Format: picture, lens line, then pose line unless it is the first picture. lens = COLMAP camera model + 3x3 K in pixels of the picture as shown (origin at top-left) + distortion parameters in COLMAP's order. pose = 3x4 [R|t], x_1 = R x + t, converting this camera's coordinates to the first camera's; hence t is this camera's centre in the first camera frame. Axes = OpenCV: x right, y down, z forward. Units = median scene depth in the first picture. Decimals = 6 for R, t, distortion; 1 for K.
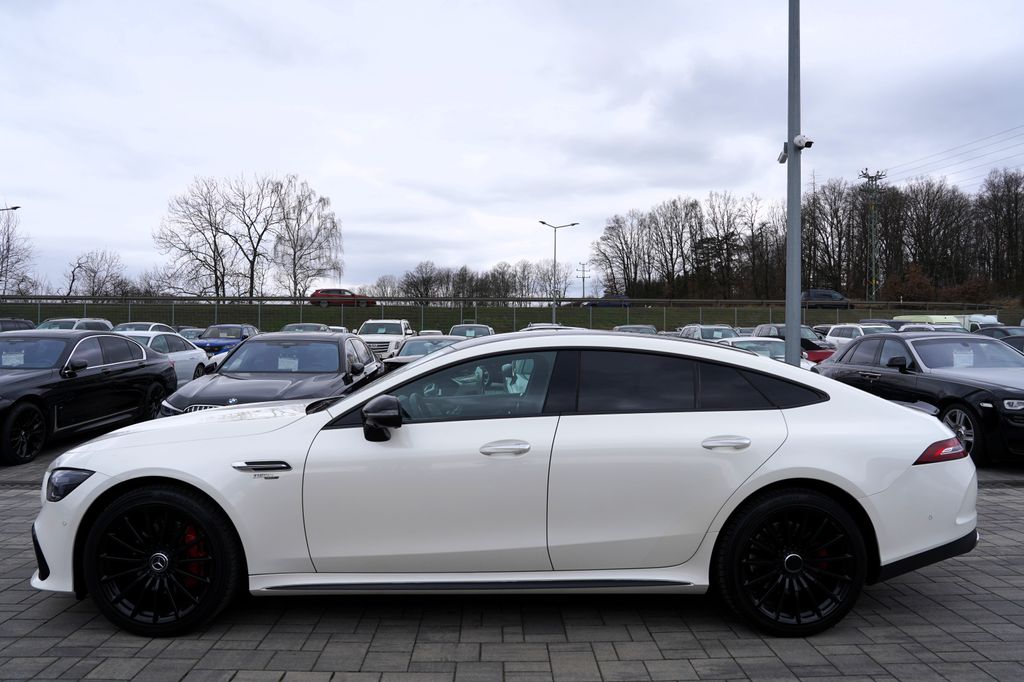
lens RADIAL K [[716.6, 0, 512.0], [0, 716.6, 341.0], [0, 0, 1]] dist [-0.097413, 0.068053]
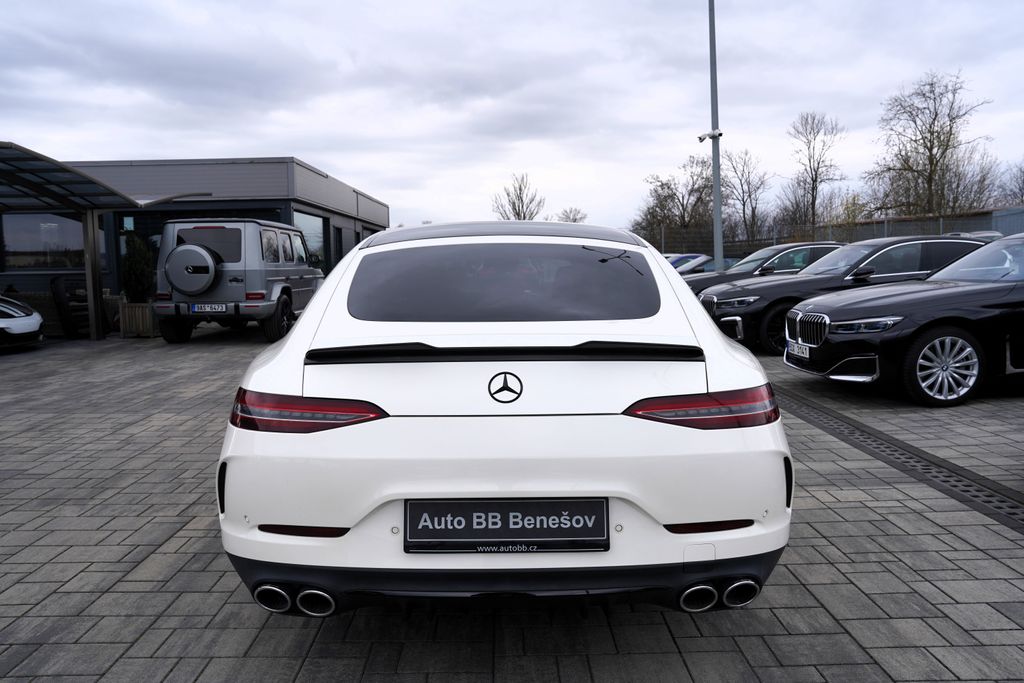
lens RADIAL K [[758.8, 0, 512.0], [0, 758.8, 341.5], [0, 0, 1]] dist [-0.040008, 0.007052]
pose [[-0.005262, 0.099877, -0.994986, 1.312047], [0.016367, 0.994875, 0.099780, 0.043211], [0.999852, -0.015760, -0.006869, 1.288345]]
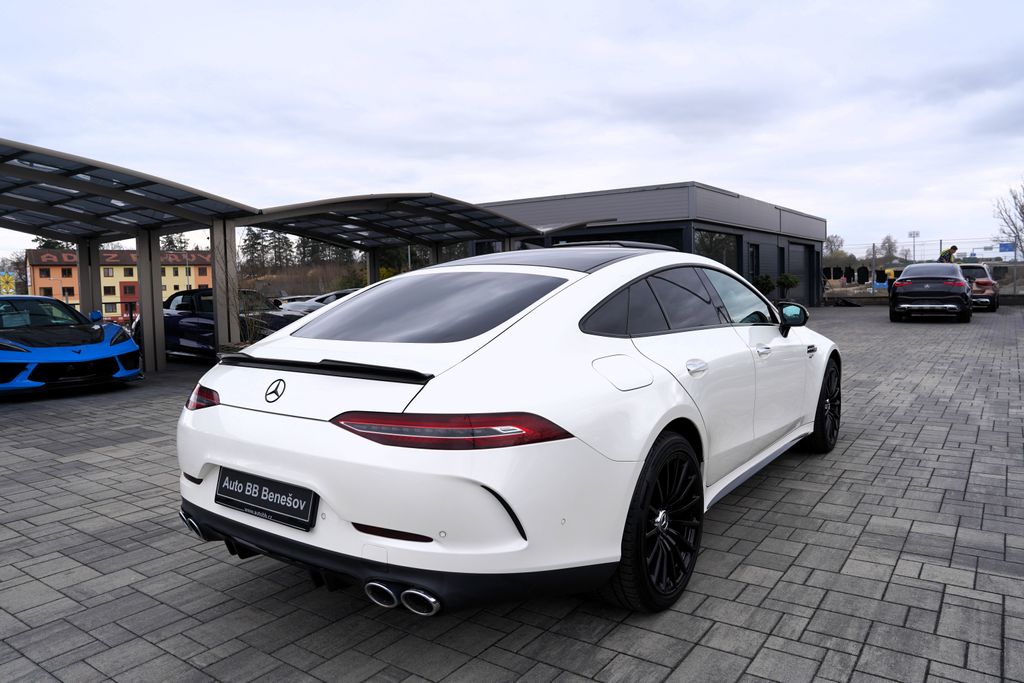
lens RADIAL K [[716.6, 0, 512.0], [0, 716.6, 341.5], [0, 0, 1]] dist [-0.097413, 0.068053]
pose [[-0.599075, 0.074415, -0.797228, 1.143829], [0.025434, 0.996938, 0.073944, 0.042884], [0.800289, 0.024021, -0.599133, 1.903169]]
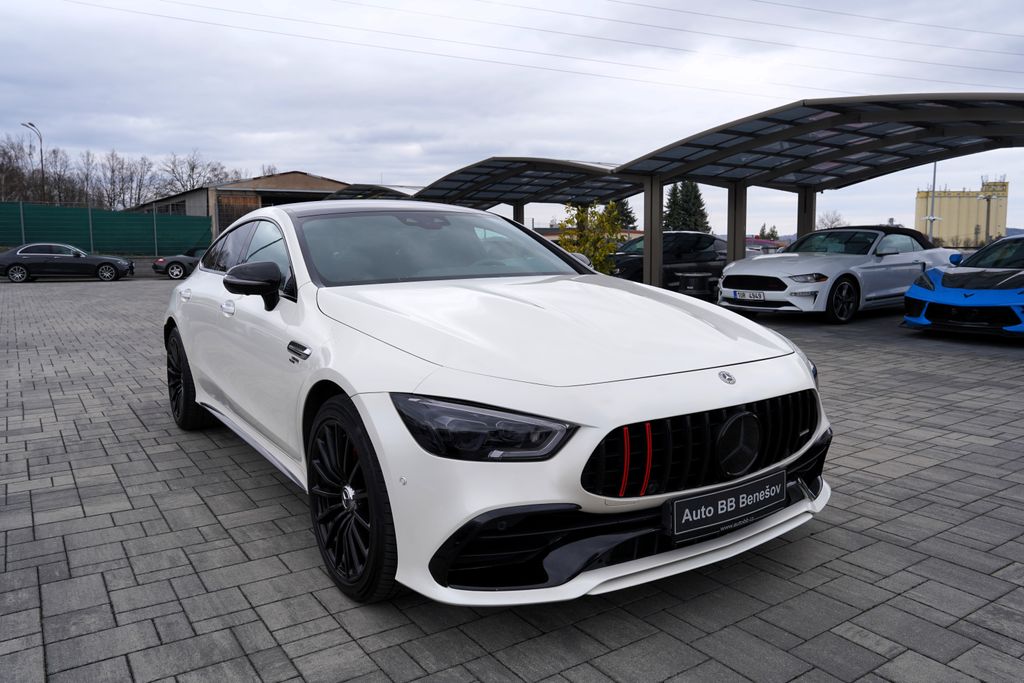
lens RADIAL K [[771.6, 0, 512.1], [0, 771.6, 323.4], [0, 0, 1]] dist [-0.097125, 0.082090]
pose [[-0.536332, -0.081899, 0.840024, -1.242641], [0.002517, 0.995121, 0.098627, 0.063121], [-0.844003, 0.055011, -0.533509, 1.799271]]
